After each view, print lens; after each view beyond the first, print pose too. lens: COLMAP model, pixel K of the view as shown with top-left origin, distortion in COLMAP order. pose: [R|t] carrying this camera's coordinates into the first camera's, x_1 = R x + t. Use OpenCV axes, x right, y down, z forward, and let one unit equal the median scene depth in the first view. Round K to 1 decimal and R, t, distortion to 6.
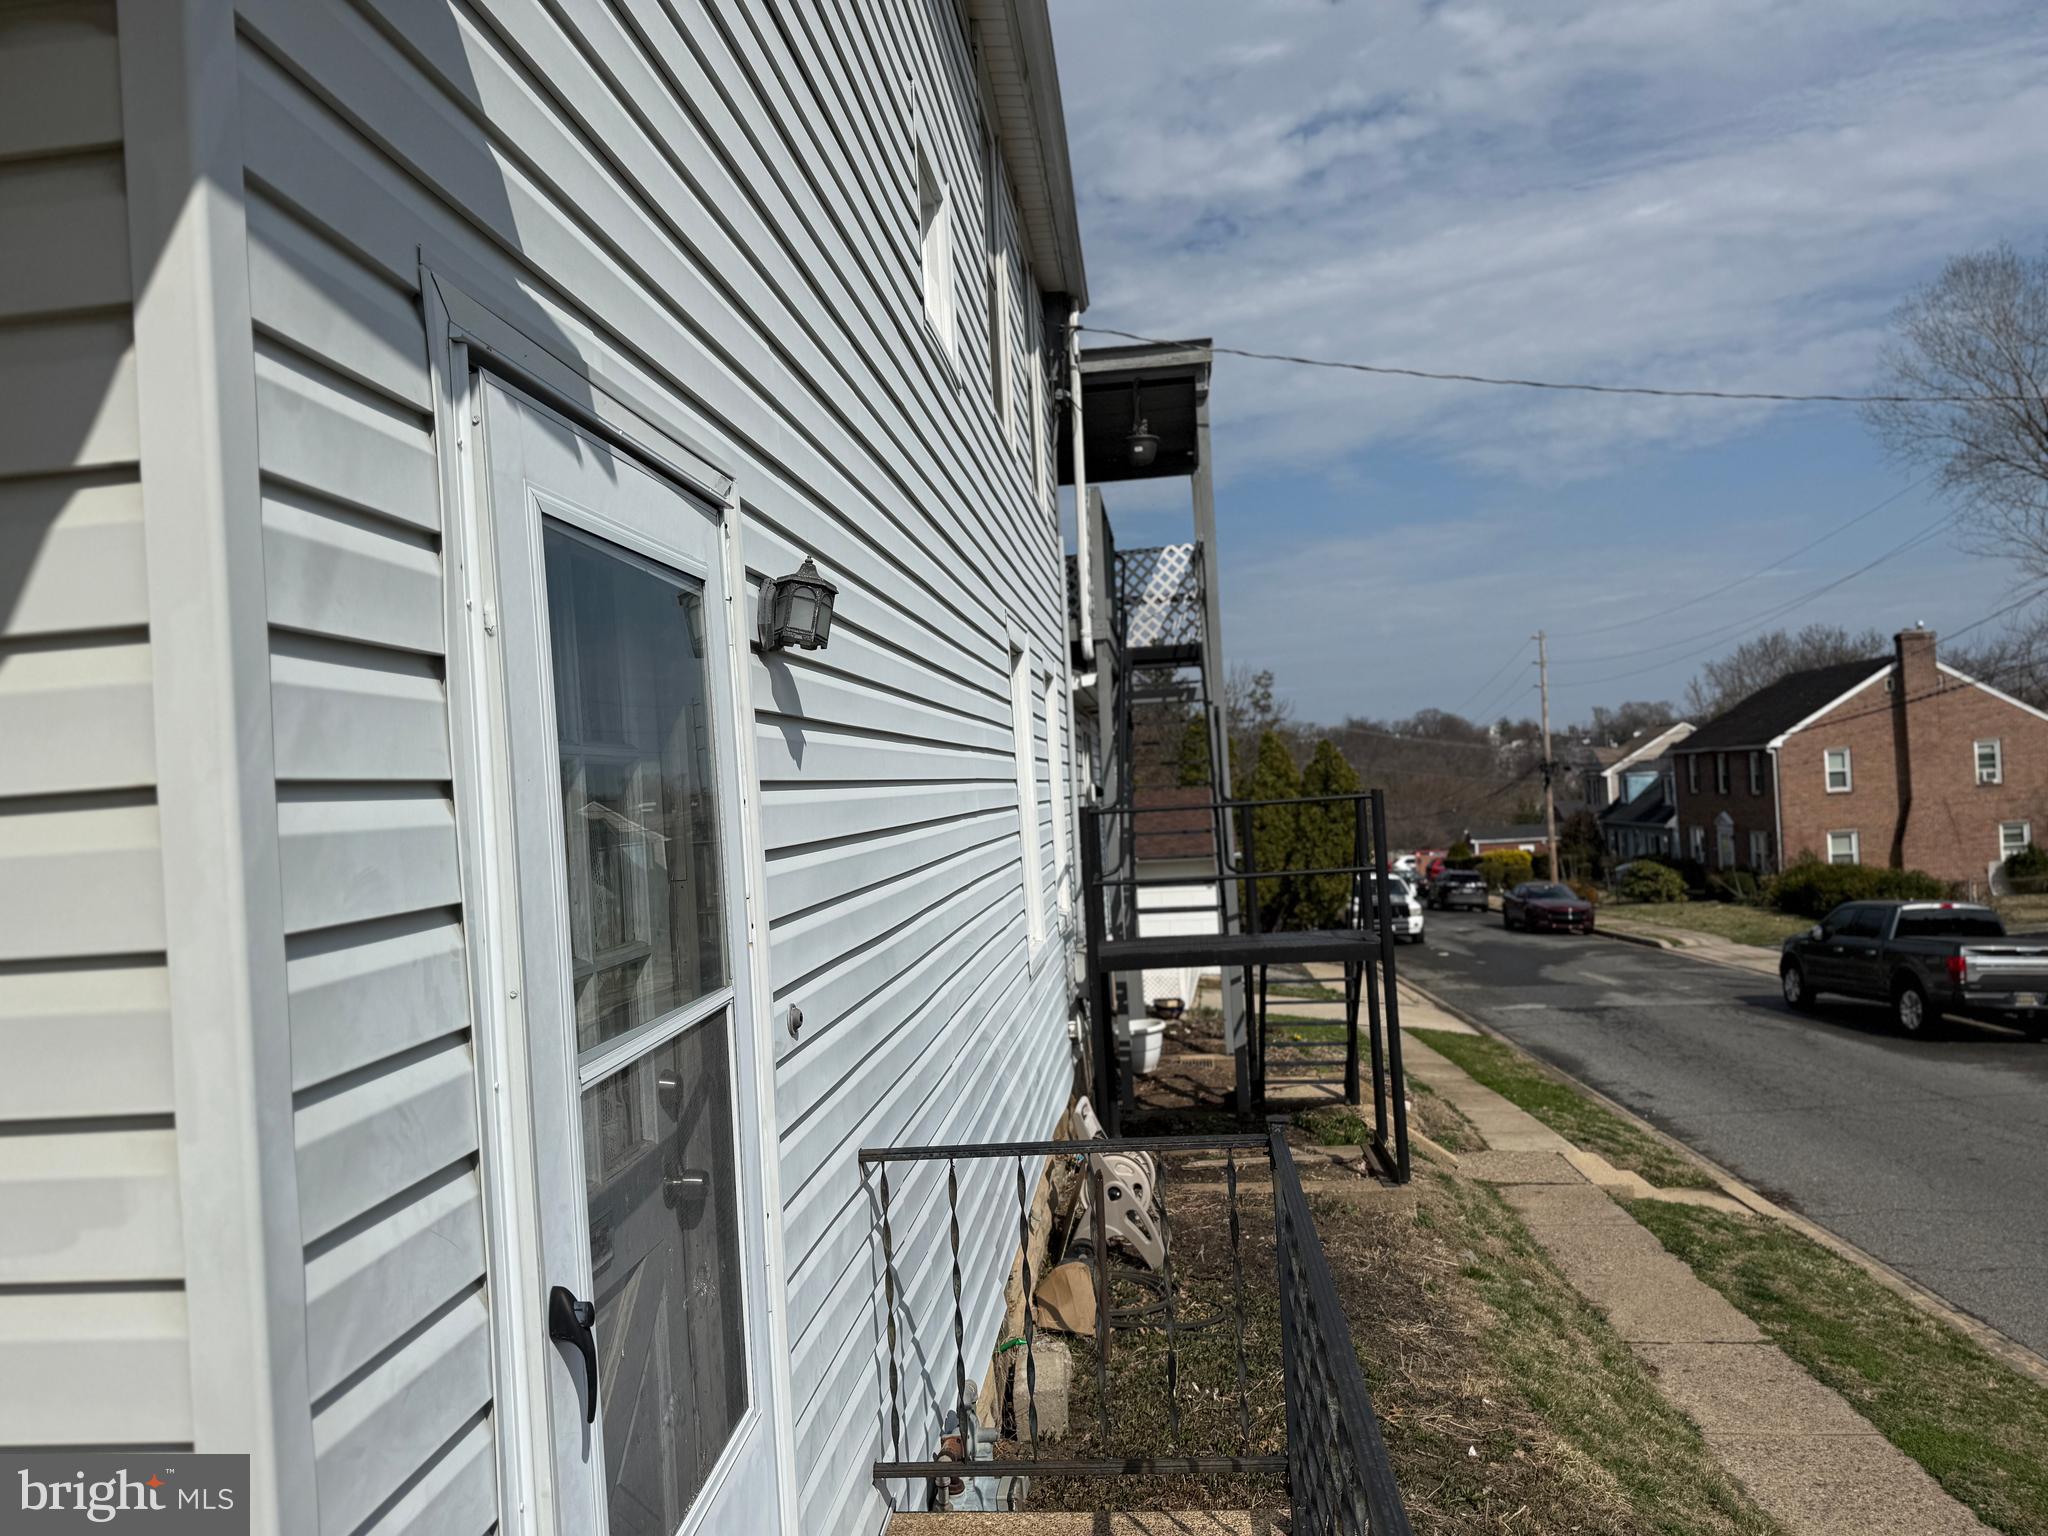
lens RADIAL K [[1441.8, 0, 1022.7], [0, 1441.8, 782.6], [0, 0, 1]] dist [-0.001217, -0.002092]
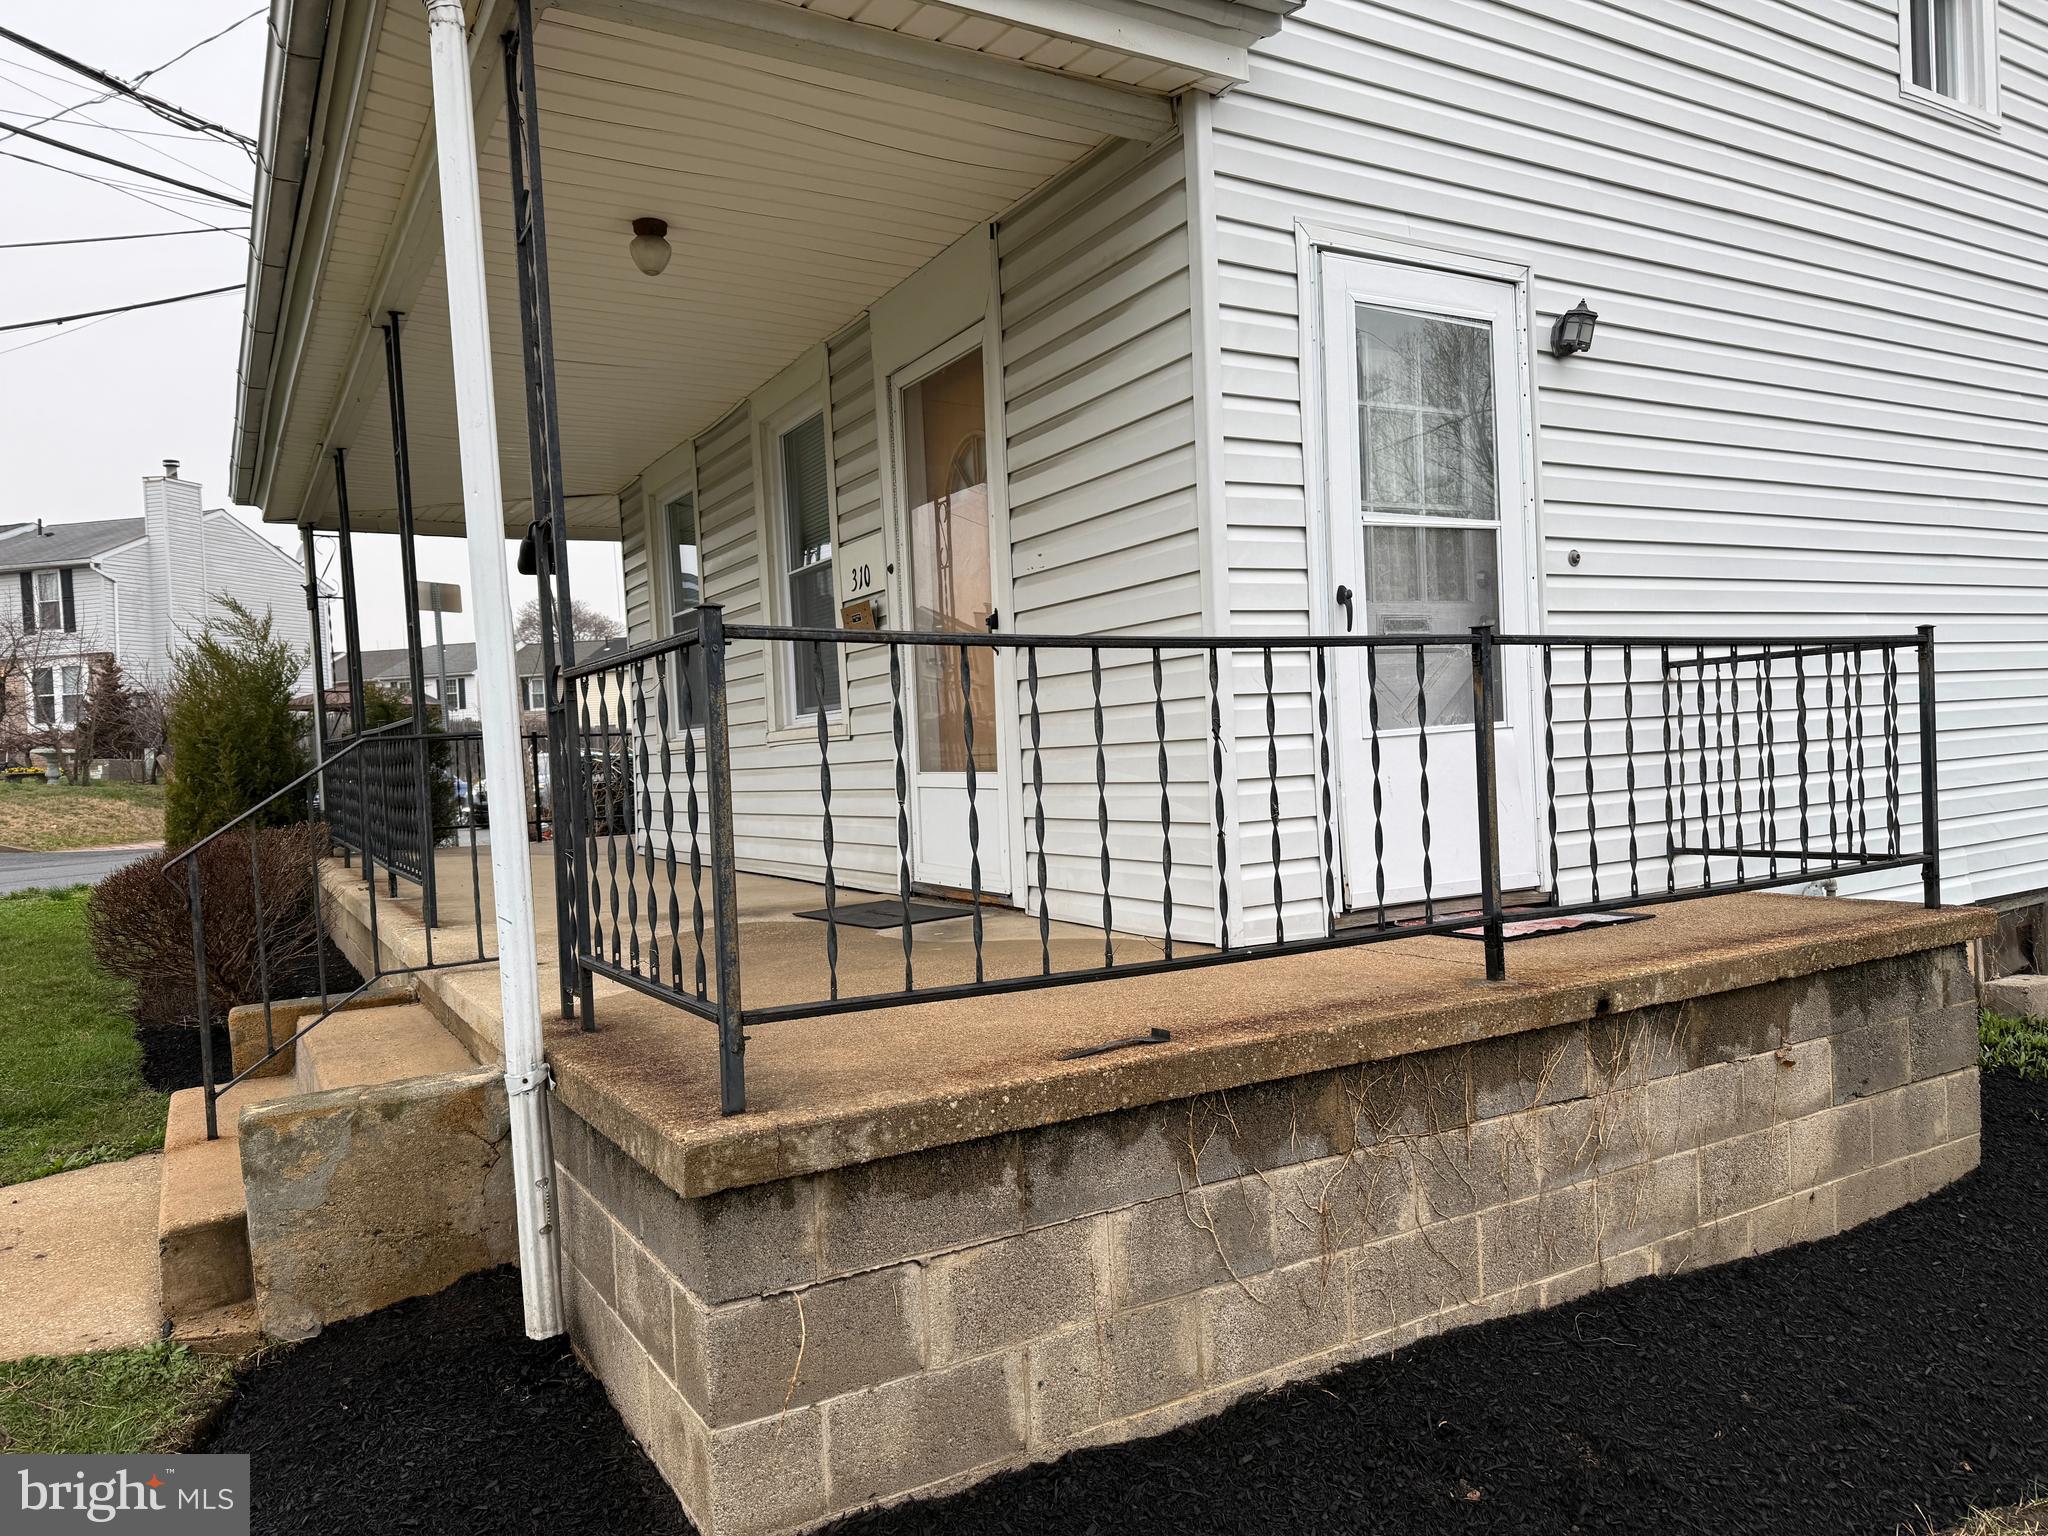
lens RADIAL K [[1419.1, 0, 1051.4], [0, 1419.1, 789.9], [0, 0, 1]] dist [0.103043, -0.120900]
pose [[0.607813, 0.055687, -0.792125, 0.234954], [0.018282, 0.996292, 0.084069, 0.075705], [0.793870, -0.065580, 0.604541, -0.174692]]
